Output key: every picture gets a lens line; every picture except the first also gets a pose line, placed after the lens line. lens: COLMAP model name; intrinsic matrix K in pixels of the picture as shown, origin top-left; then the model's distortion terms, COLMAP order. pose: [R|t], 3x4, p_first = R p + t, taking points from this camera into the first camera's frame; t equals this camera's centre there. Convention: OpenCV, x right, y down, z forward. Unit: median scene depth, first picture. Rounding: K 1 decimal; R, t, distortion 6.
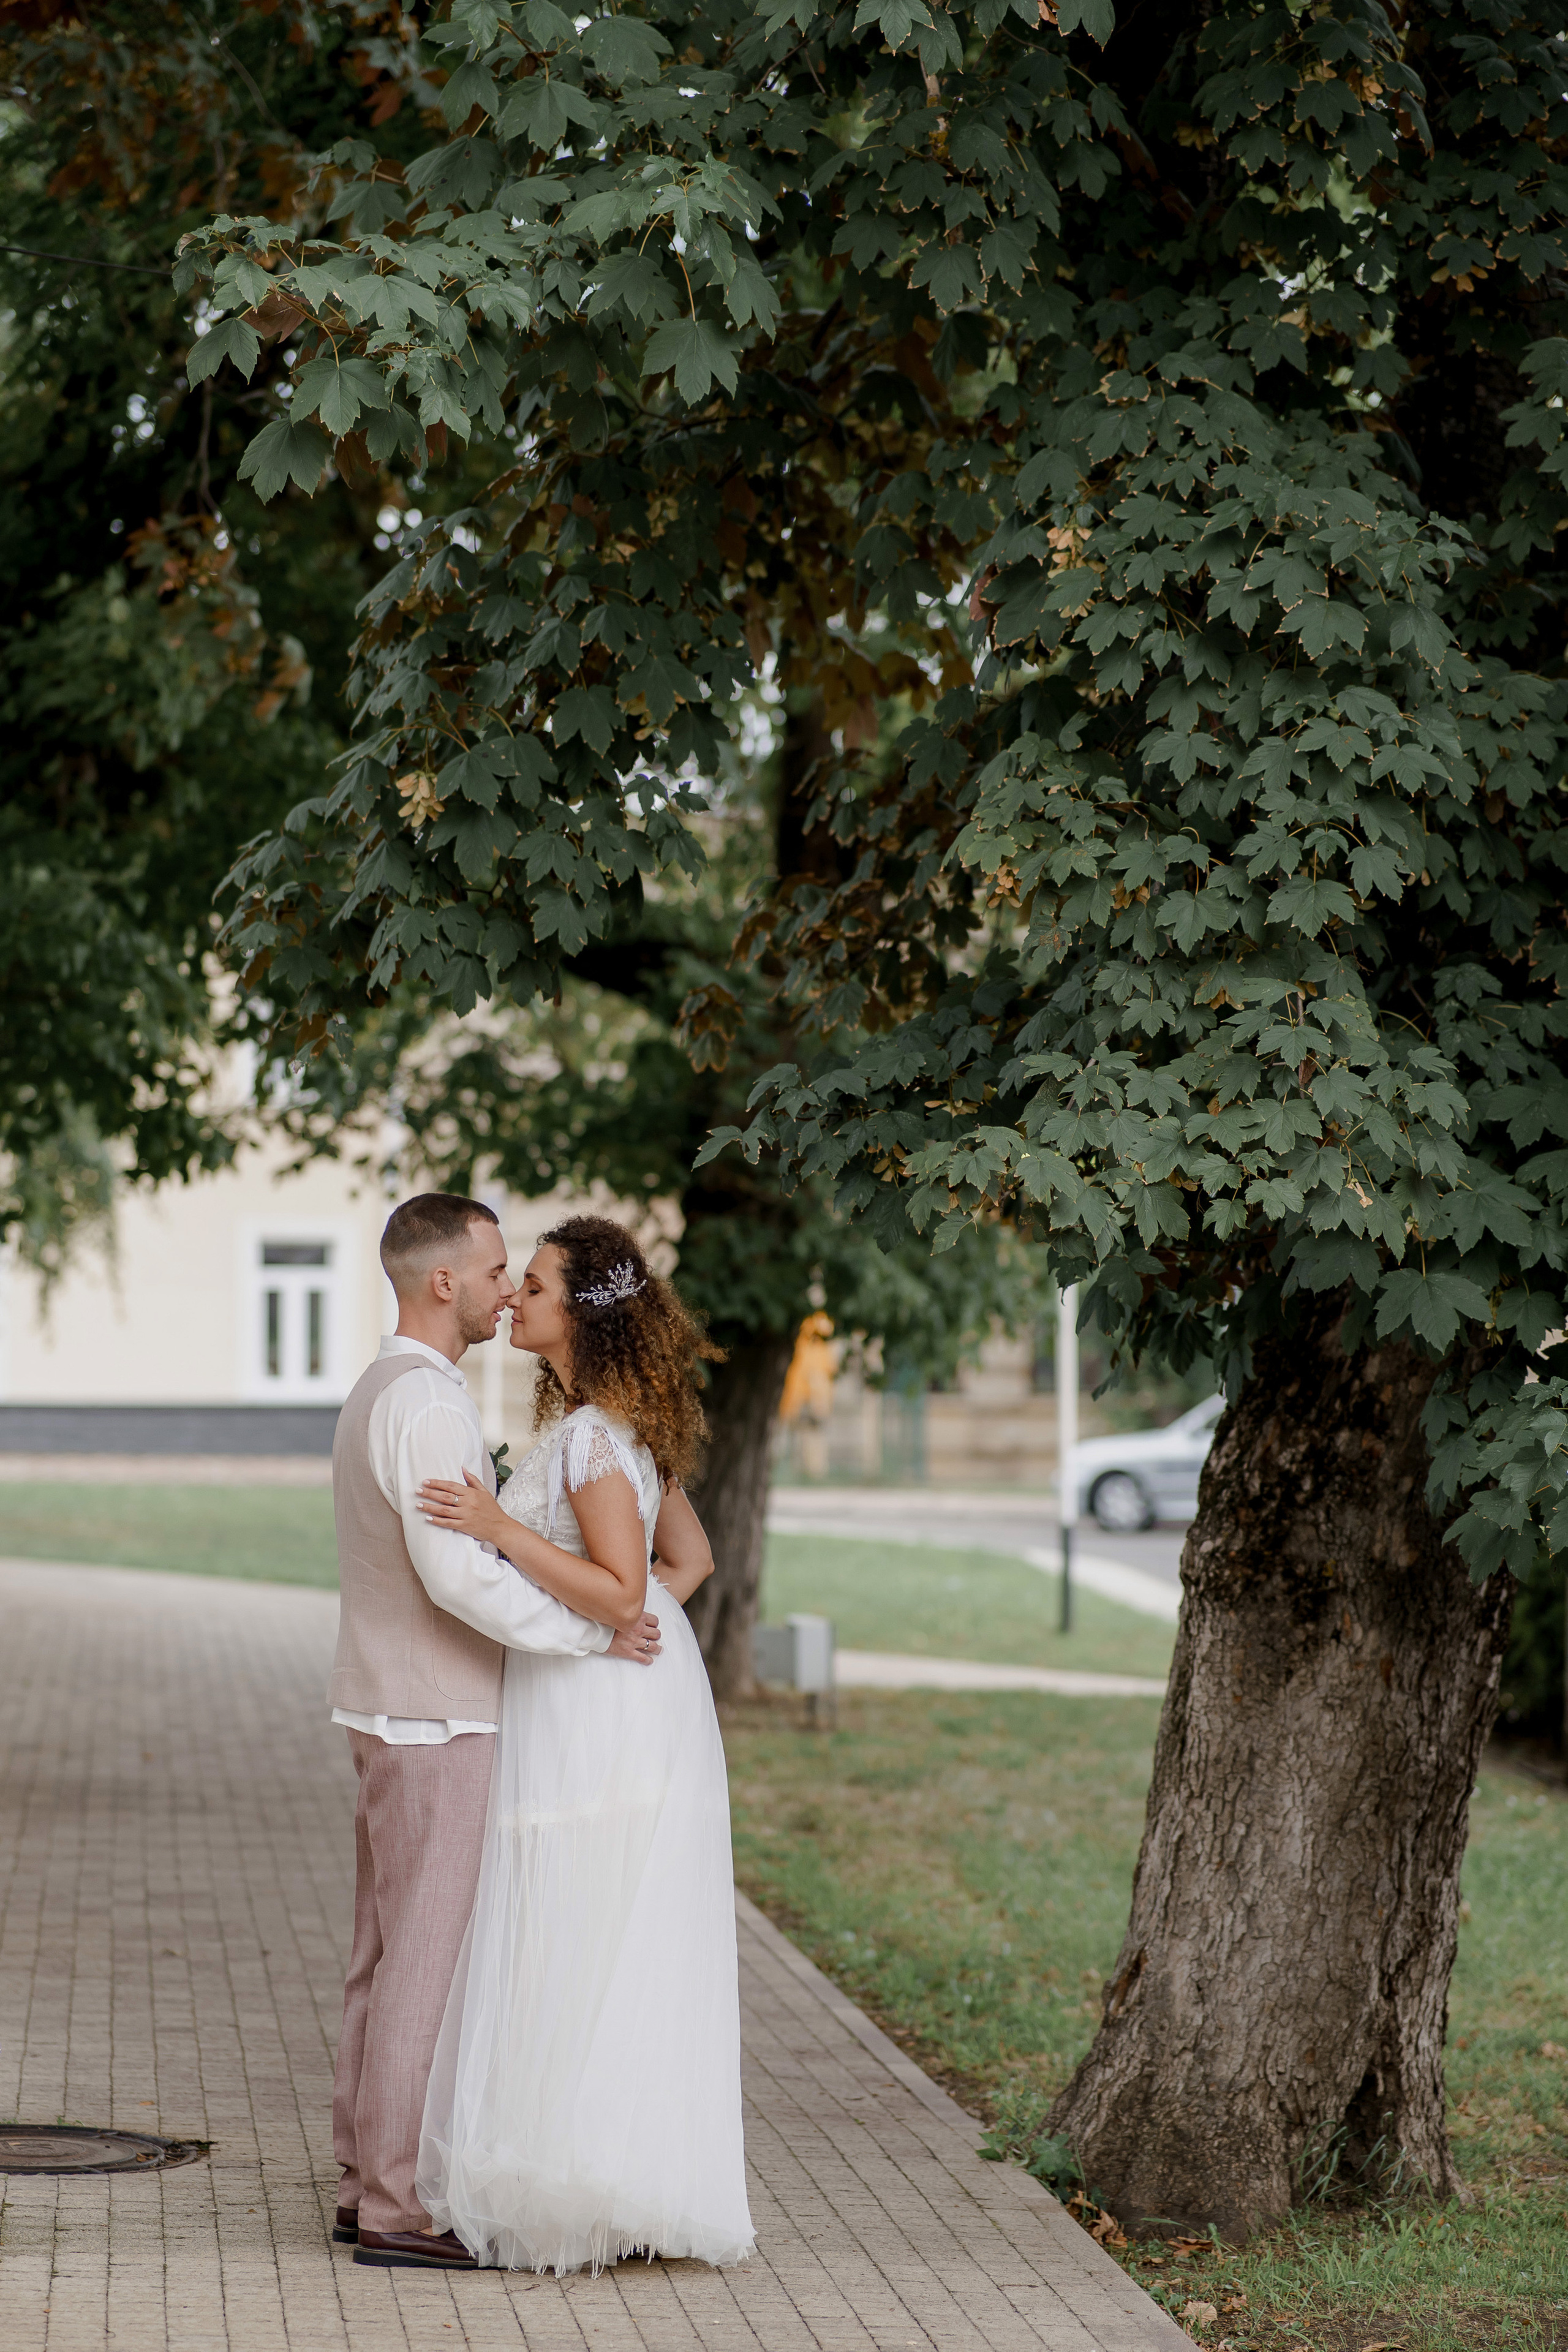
lens RADIAL K [[5641.1, 0, 784.0], [0, 5641.1, 1176.0], [0, 0, 1]] dist [-0.973912, 0.049425]
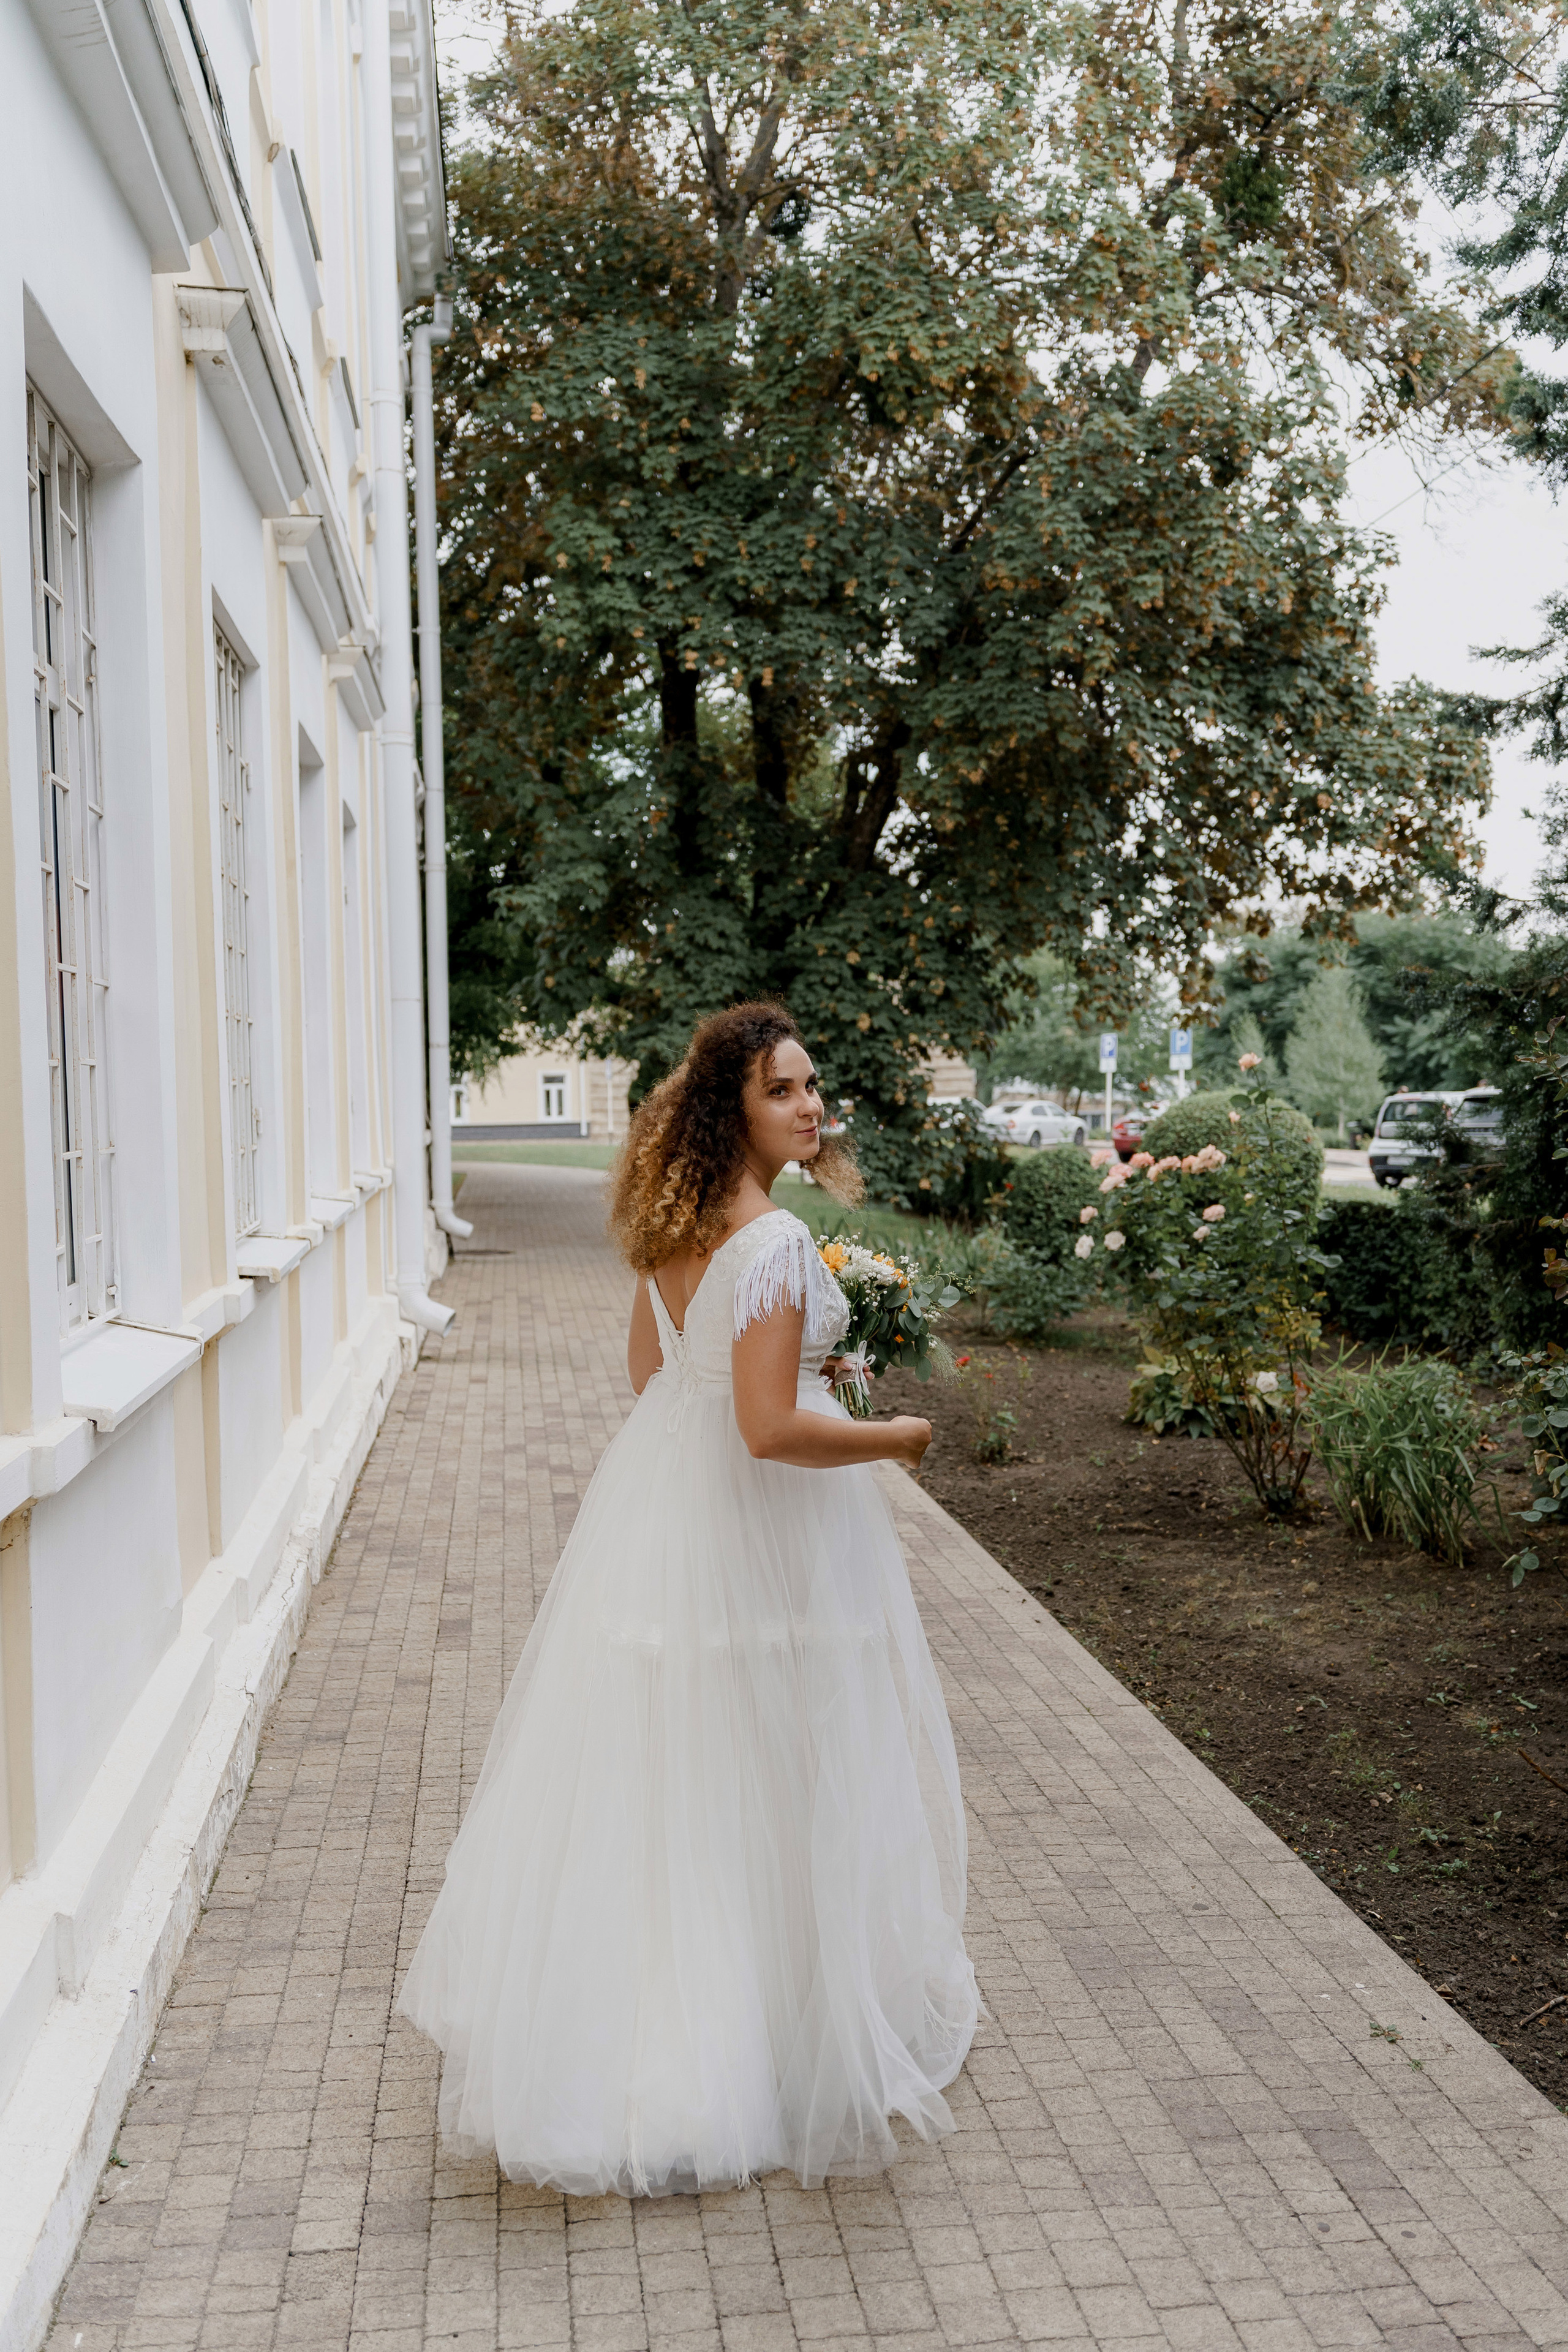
lens RADIAL K [[1907.7, 0, 785.7], [0, 1907.7, 1212.3], [0, 0, 1]] dist [0.040254, -0.075617]
pose [[0.999354, -0.027355, 0.023296, 0.075086], [0.025399, 0.996432, 0.080491, 0.008236], [-0.025415, -0.079847, 0.996483, -0.560163]]
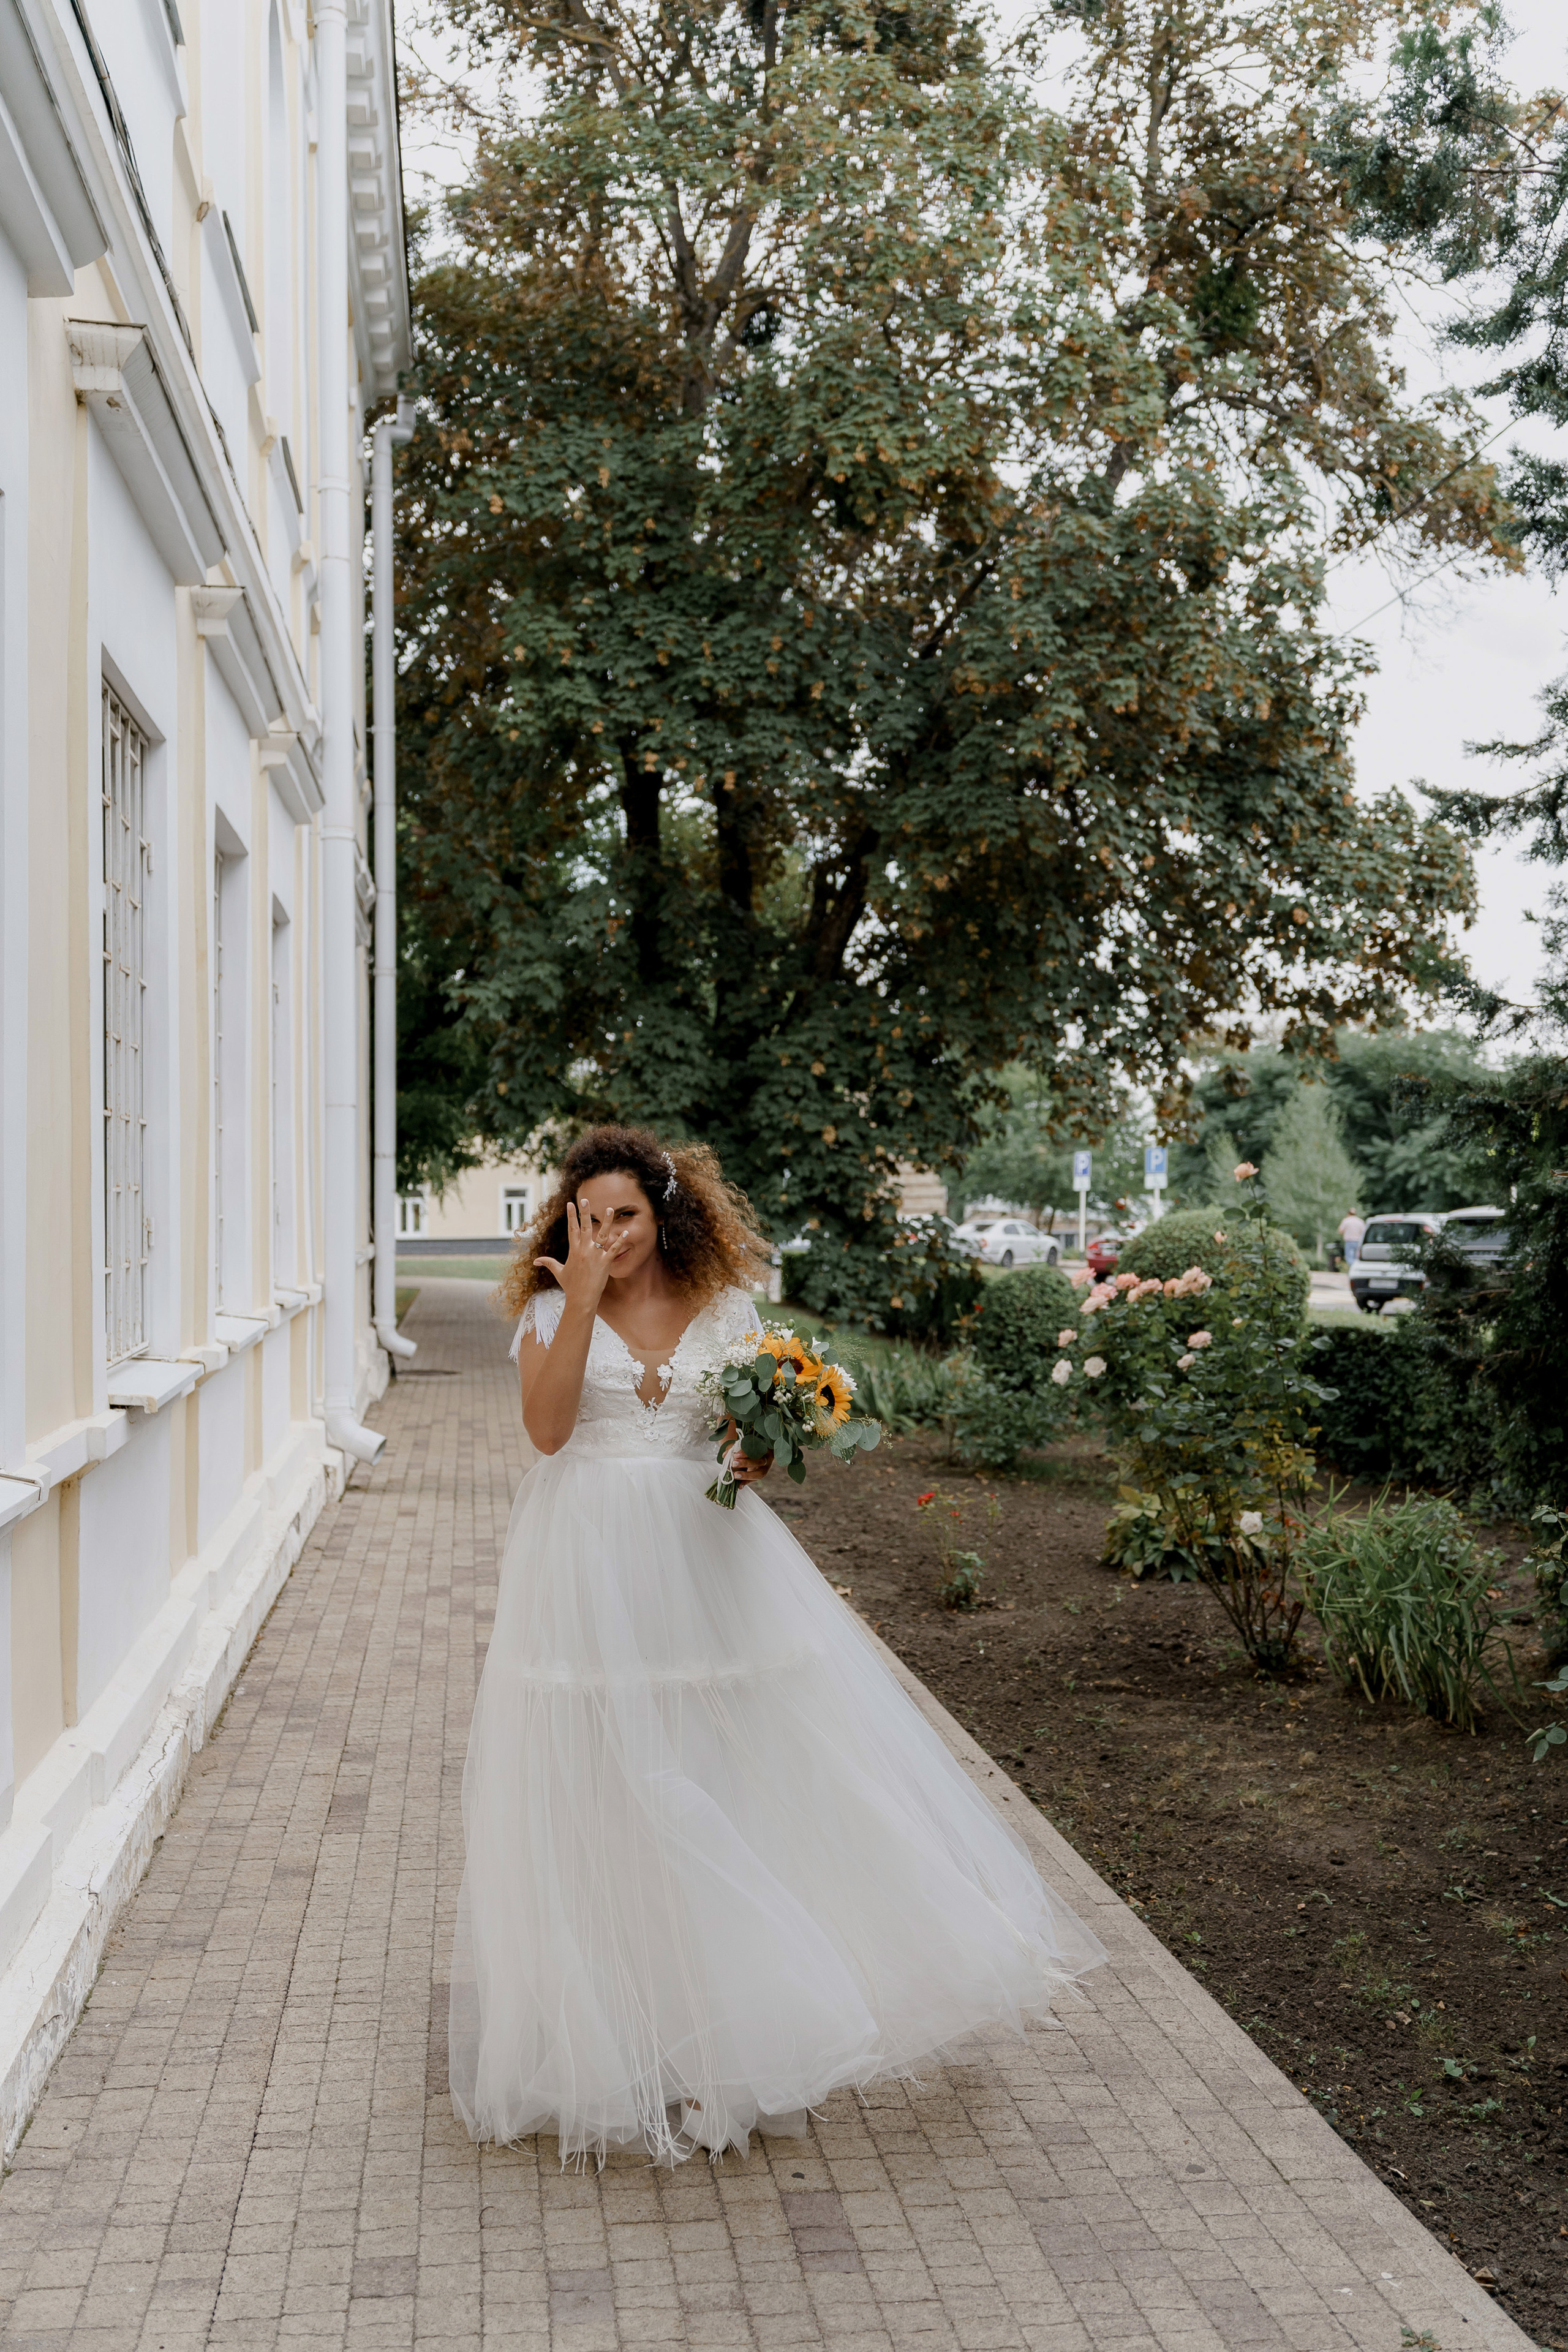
lens RADIAL K [[1907.7, 0, 785.7], [0, 1907.7, 1212.3], [0, 0, 1]] dist [0.040254, -0.075617]
pose [[0.999120, -0.017251, 0.038233, 0.085483], [0.016514, 0.999673, 0.019519, 0.010785], [-0.038557, -0.018870, 0.999078, -0.503495]]
